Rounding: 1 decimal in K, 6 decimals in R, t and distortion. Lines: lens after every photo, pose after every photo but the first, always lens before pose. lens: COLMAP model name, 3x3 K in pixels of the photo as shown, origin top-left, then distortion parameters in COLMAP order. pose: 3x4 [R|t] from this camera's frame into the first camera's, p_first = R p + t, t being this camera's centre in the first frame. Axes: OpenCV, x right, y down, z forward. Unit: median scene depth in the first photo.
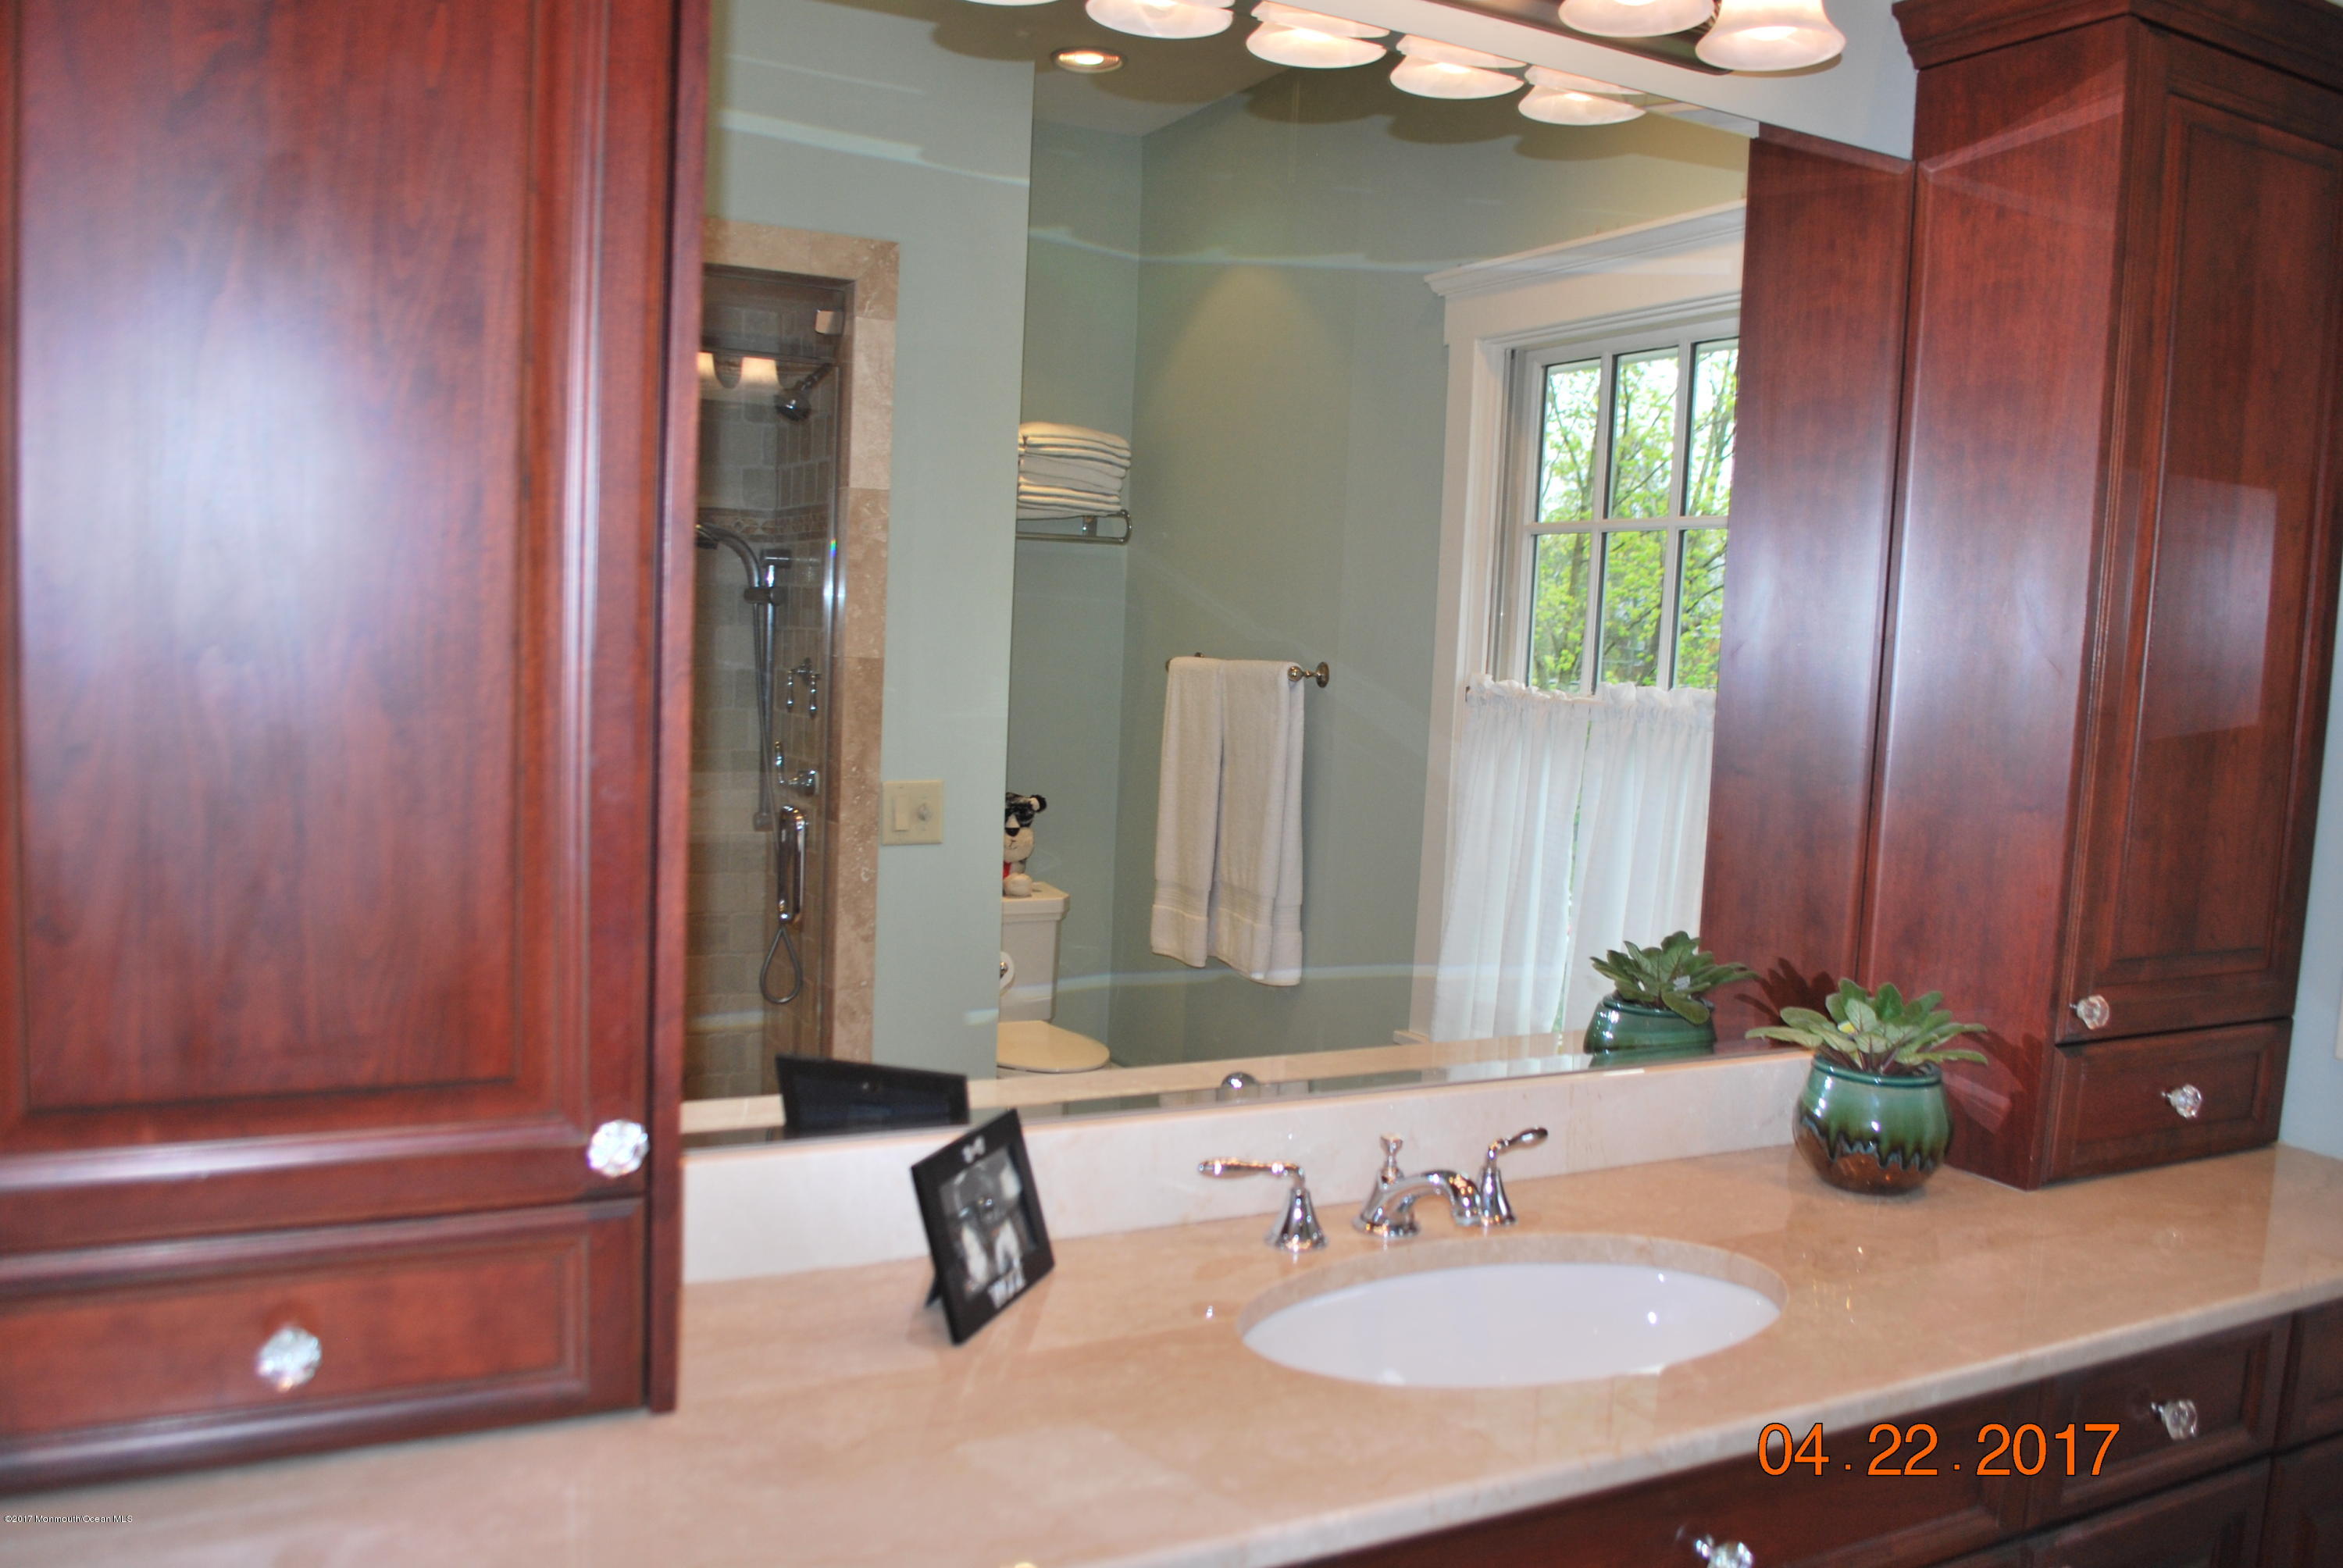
lens RADIAL K [[1845.1, 0, 1169.8], [0, 1845.1, 800.5], [0, 0, 1]] dist [-0.080278, 0.006961]
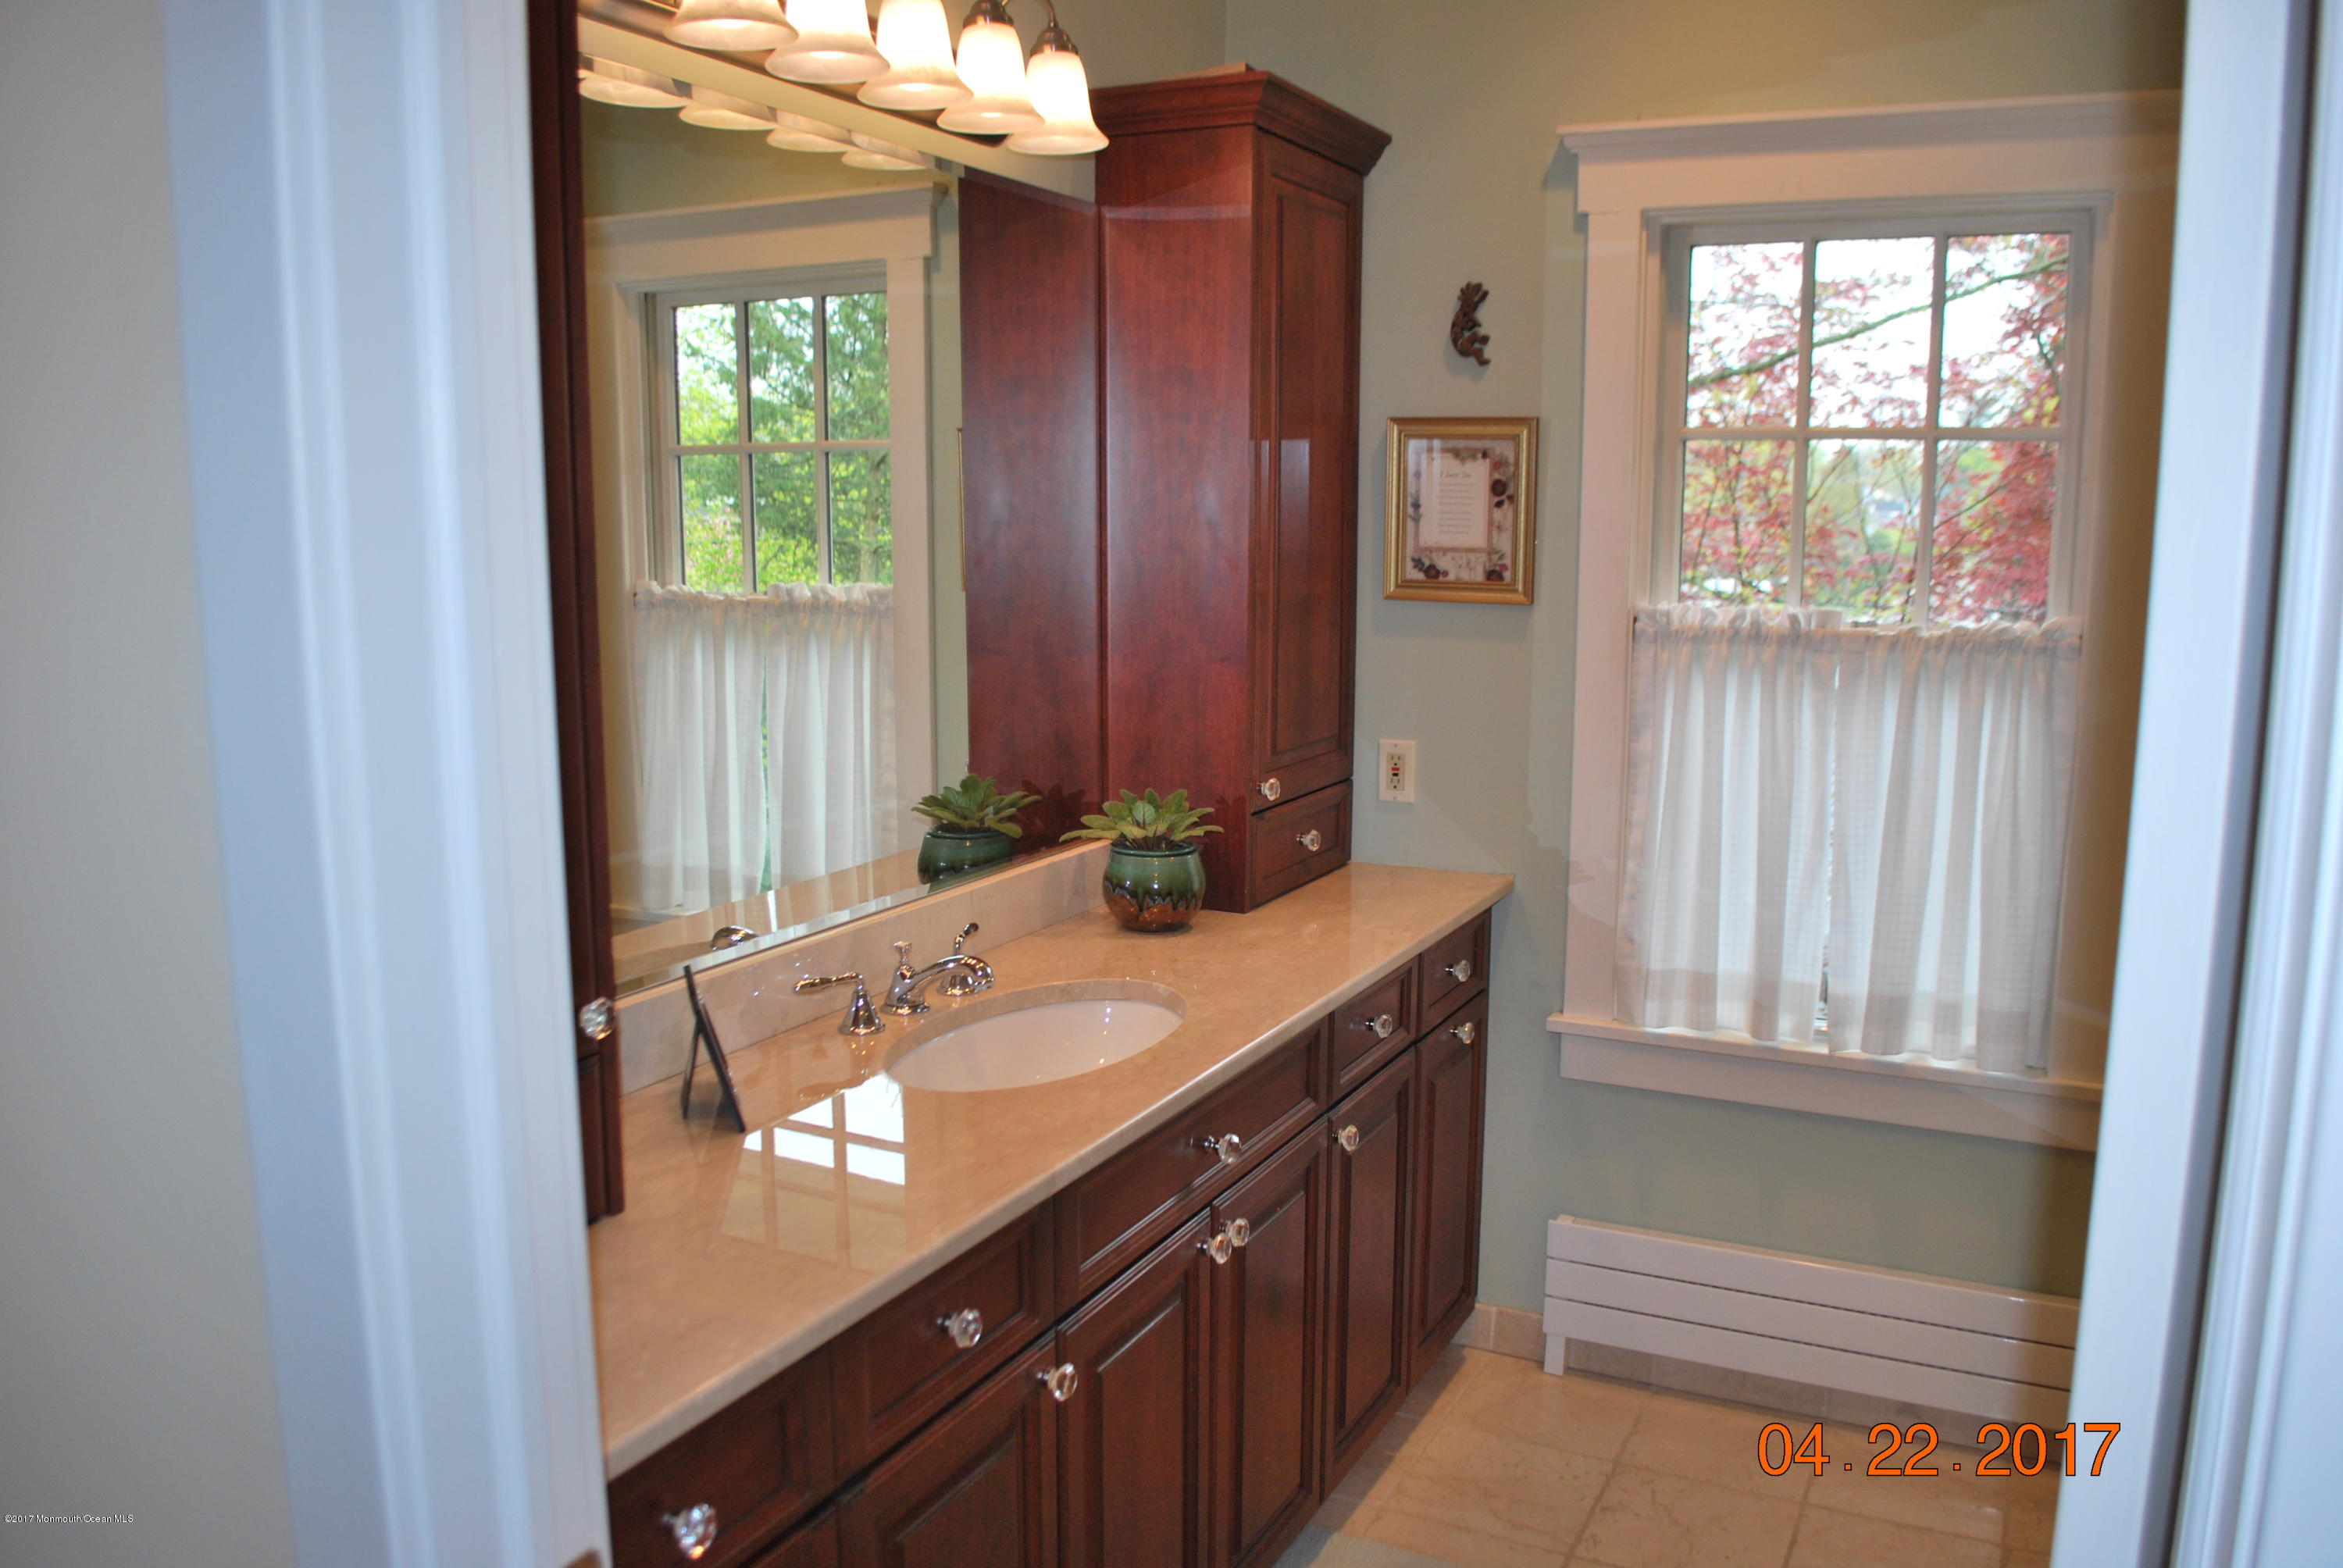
lens RADIAL K [[1845.1, 0, 1174.0], [0, 1845.1, 782.4], [0, 0, 1]] dist [-0.080278, 0.006961]
pose [[0.810528, -0.132906, 0.570421, -0.419578], [0.094939, 0.990847, 0.095962, -0.043001], [-0.577954, -0.023625, 0.815728, -0.207567]]
